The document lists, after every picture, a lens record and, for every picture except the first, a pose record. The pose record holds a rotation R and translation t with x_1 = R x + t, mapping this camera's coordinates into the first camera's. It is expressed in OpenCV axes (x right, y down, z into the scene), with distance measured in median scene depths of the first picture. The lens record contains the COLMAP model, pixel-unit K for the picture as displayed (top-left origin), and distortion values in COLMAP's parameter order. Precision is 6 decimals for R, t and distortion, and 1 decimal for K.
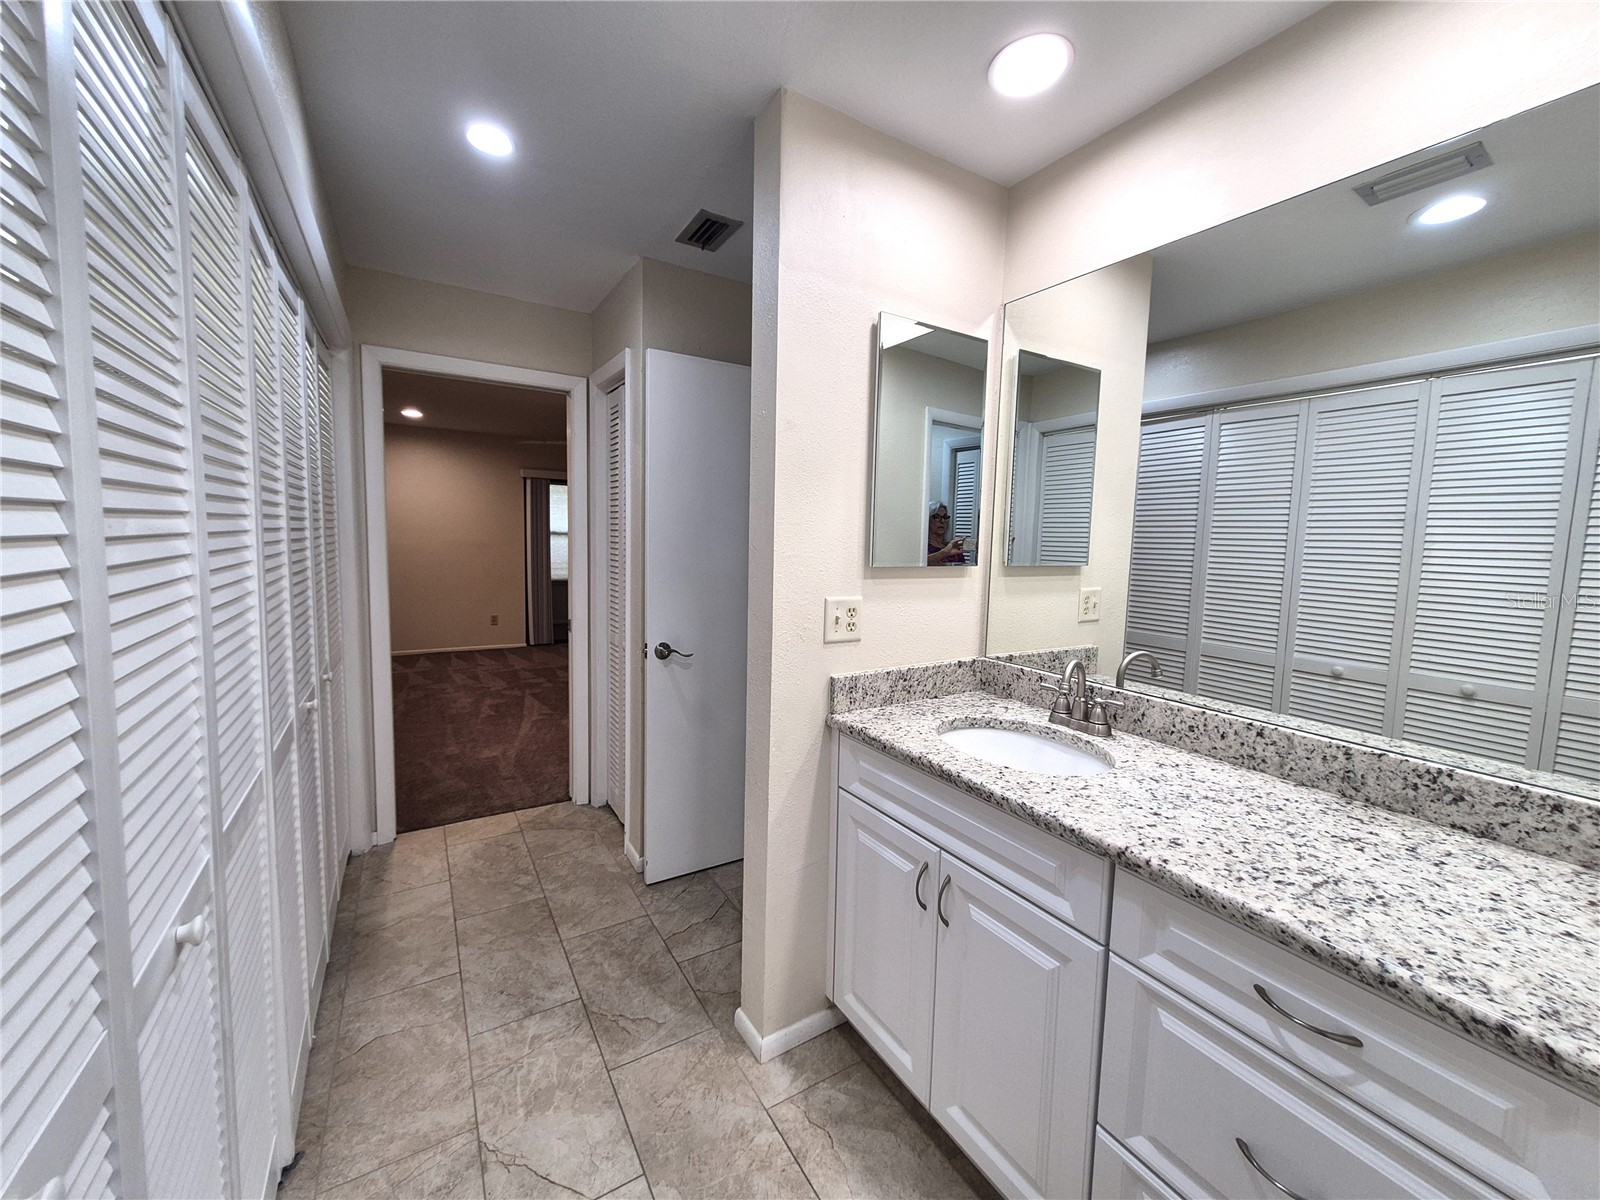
lens RADIAL K [[629.3, 0, 801.7], [0, 629.3, 592.2], [0, 0, 1]] dist [0.005698, 0.000366]
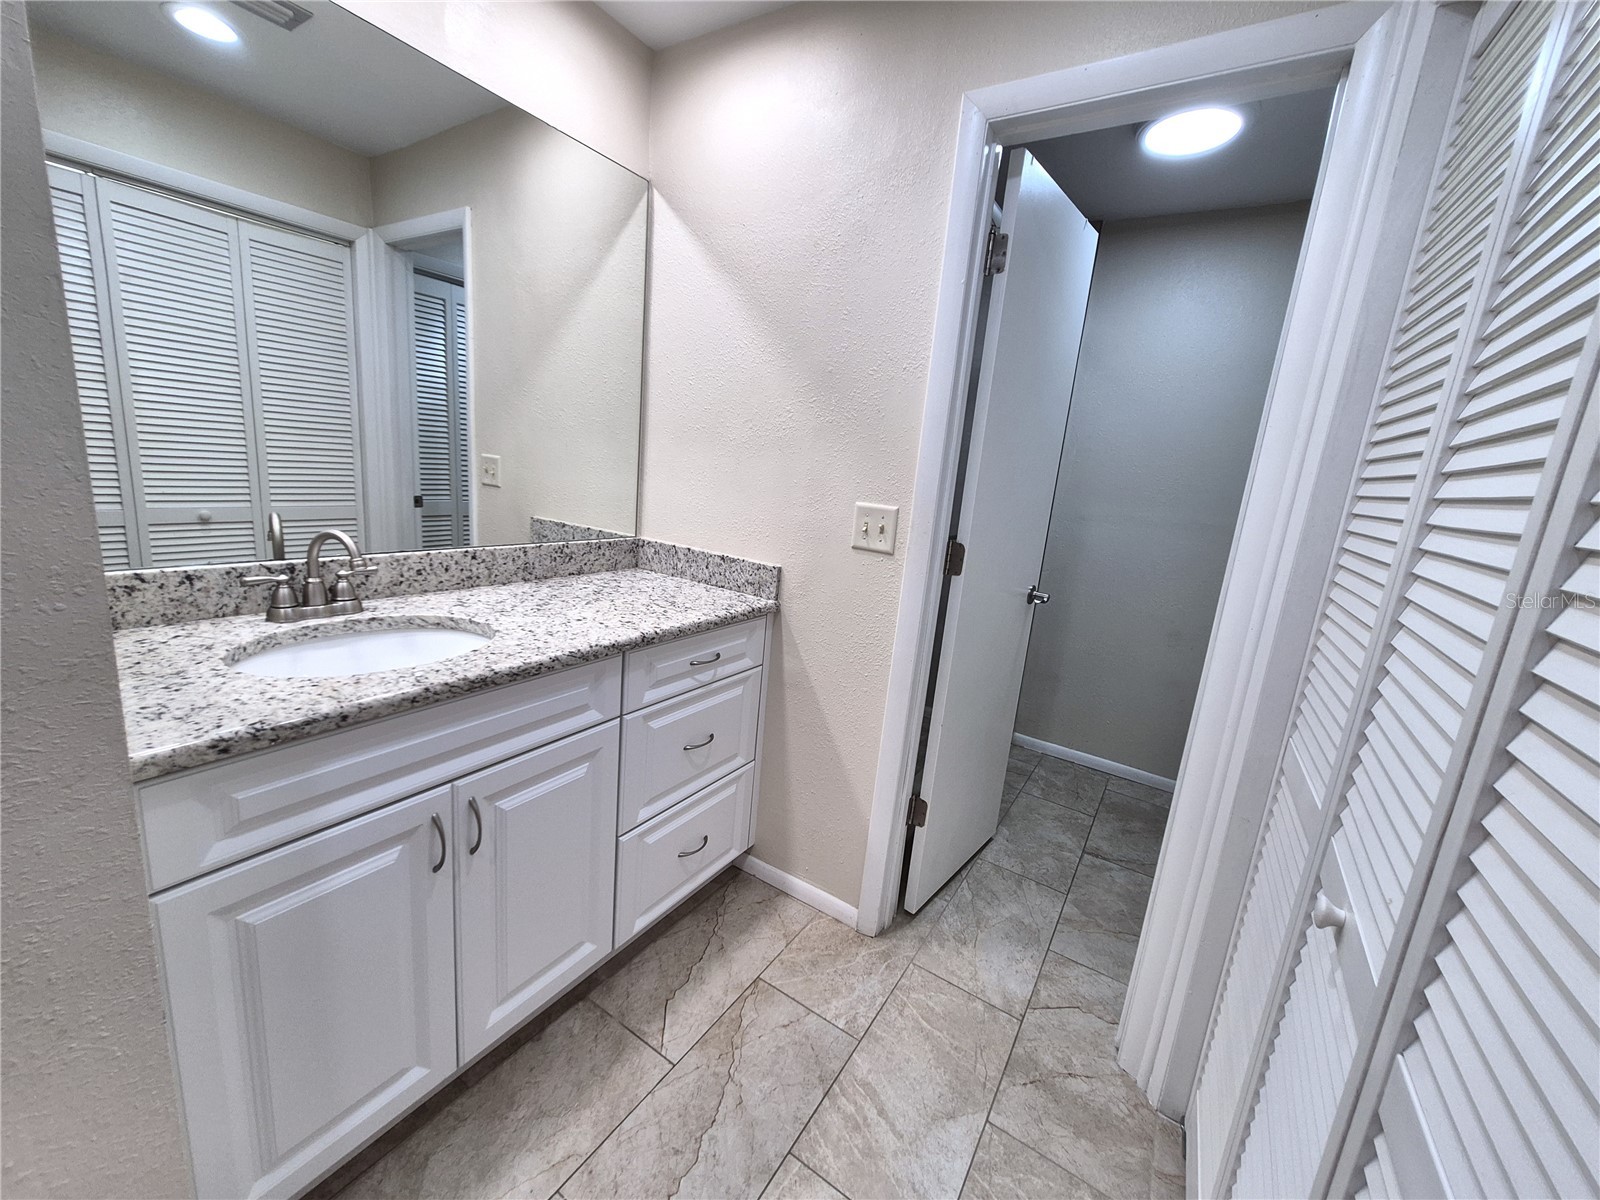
lens RADIAL K [[629.3, 0, 795.4], [0, 629.3, 596.9], [0, 0, 1]] dist [0.005698, 0.000366]
pose [[-0.421442, -0.257120, 0.869641, -0.623095], [-0.019082, 0.961265, 0.274963, -0.050169], [-0.906654, 0.099287, -0.410024, 0.939200]]
